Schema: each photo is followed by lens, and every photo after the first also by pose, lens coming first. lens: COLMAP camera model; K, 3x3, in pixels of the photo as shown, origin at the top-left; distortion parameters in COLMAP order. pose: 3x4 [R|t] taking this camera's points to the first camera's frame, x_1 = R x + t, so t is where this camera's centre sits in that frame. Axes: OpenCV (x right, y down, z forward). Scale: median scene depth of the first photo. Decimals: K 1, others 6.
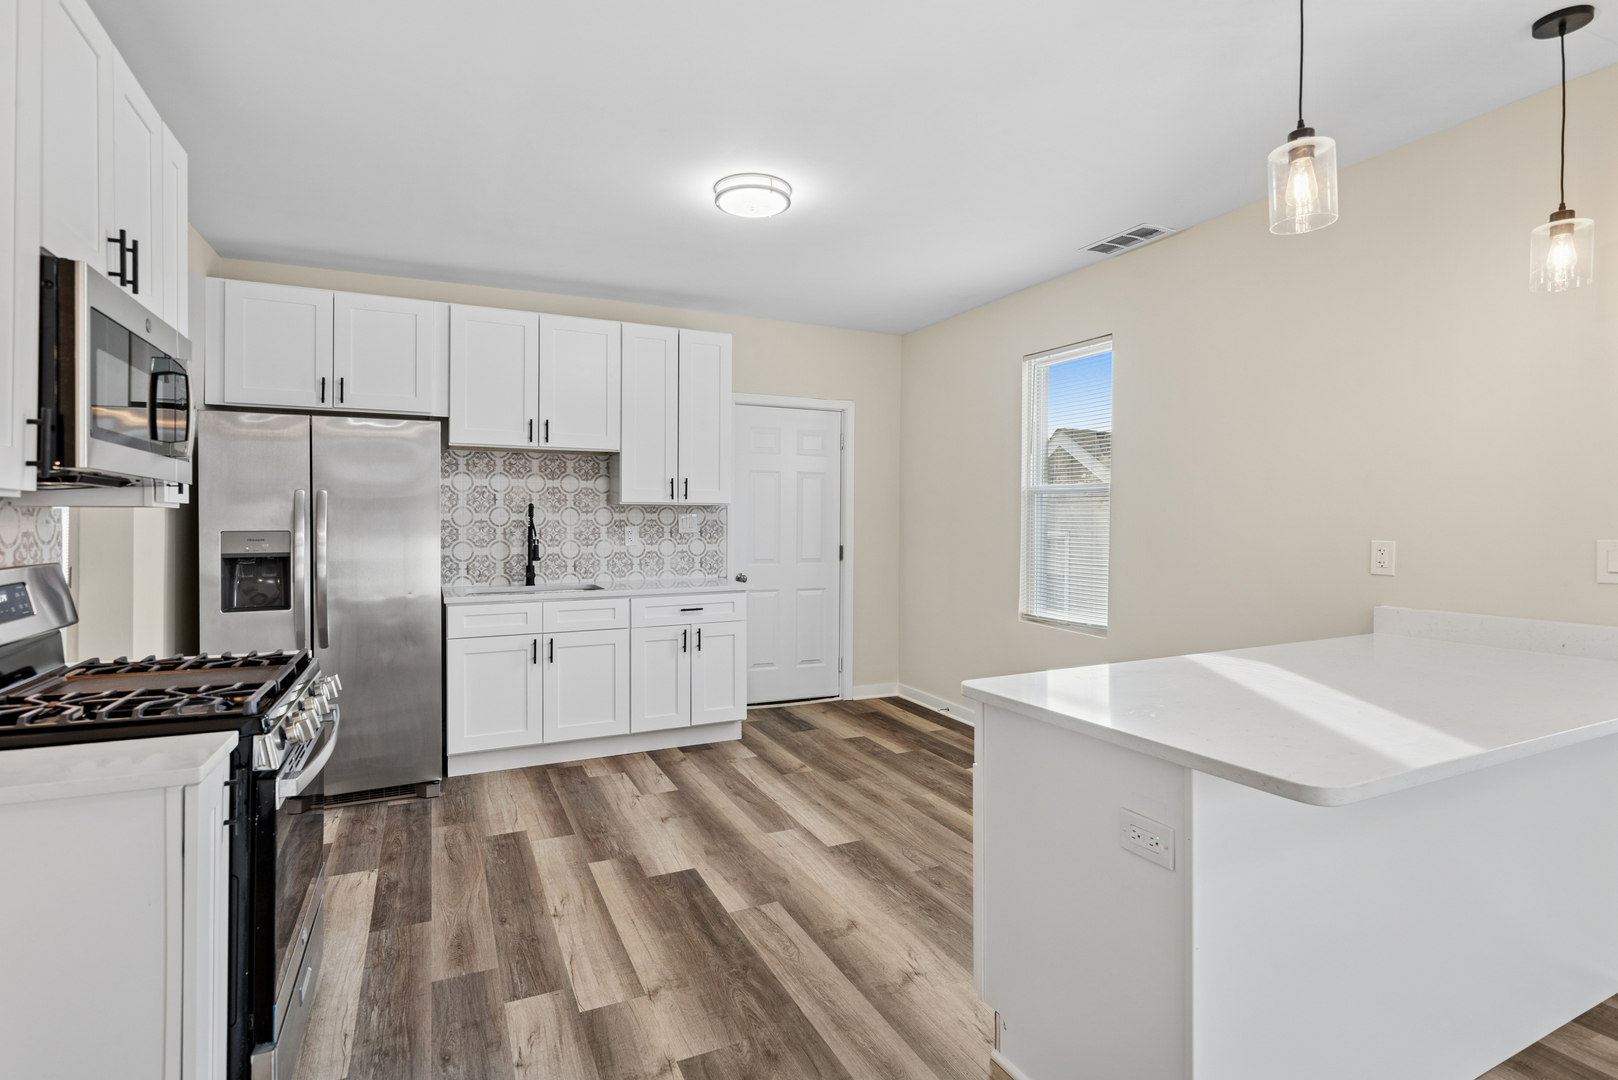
lens RADIAL K [[781.3, 0, 811.1], [0, 781.3, 528.8], [0, 0, 1]] dist [-0.003528, -0.000274]
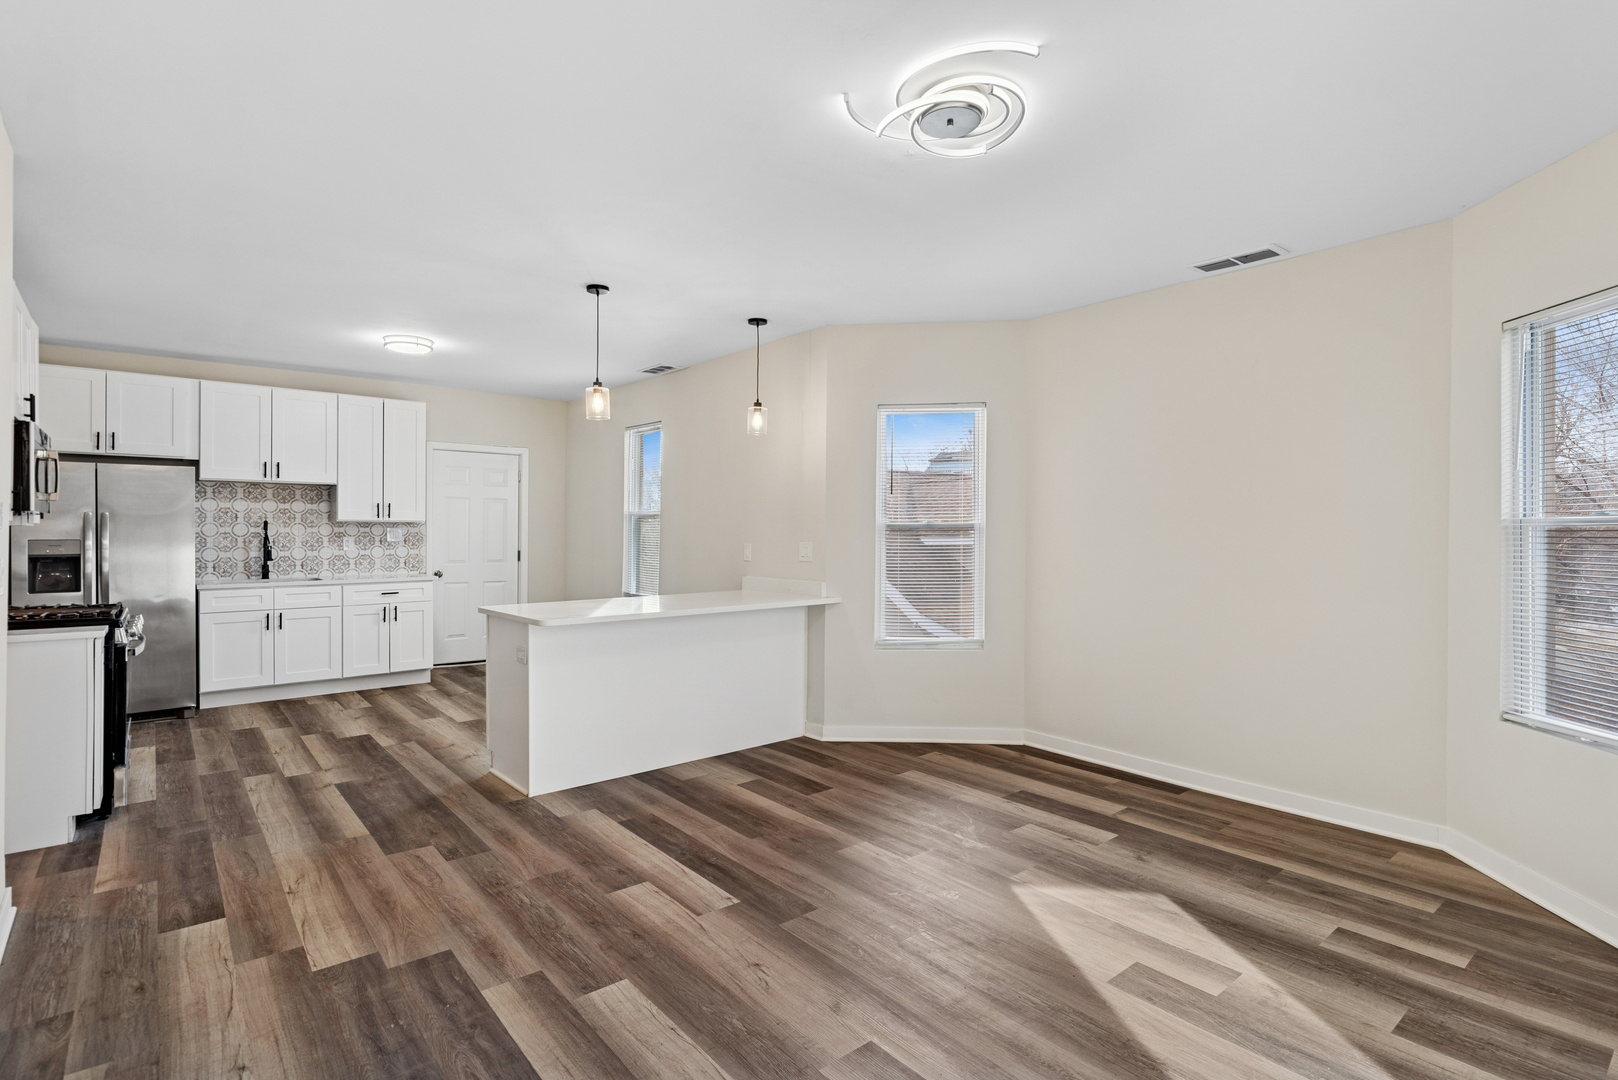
lens RADIAL K [[799.9, 0, 809.0], [0, 799.9, 540.0], [0, 0, 1]] dist [0.023831, -0.015900]
pose [[0.972809, -0.001265, 0.231607, 0.264740], [0.001437, 0.999999, -0.000574, 0.005105], [-0.231606, 0.000891, 0.972809, -0.659003]]
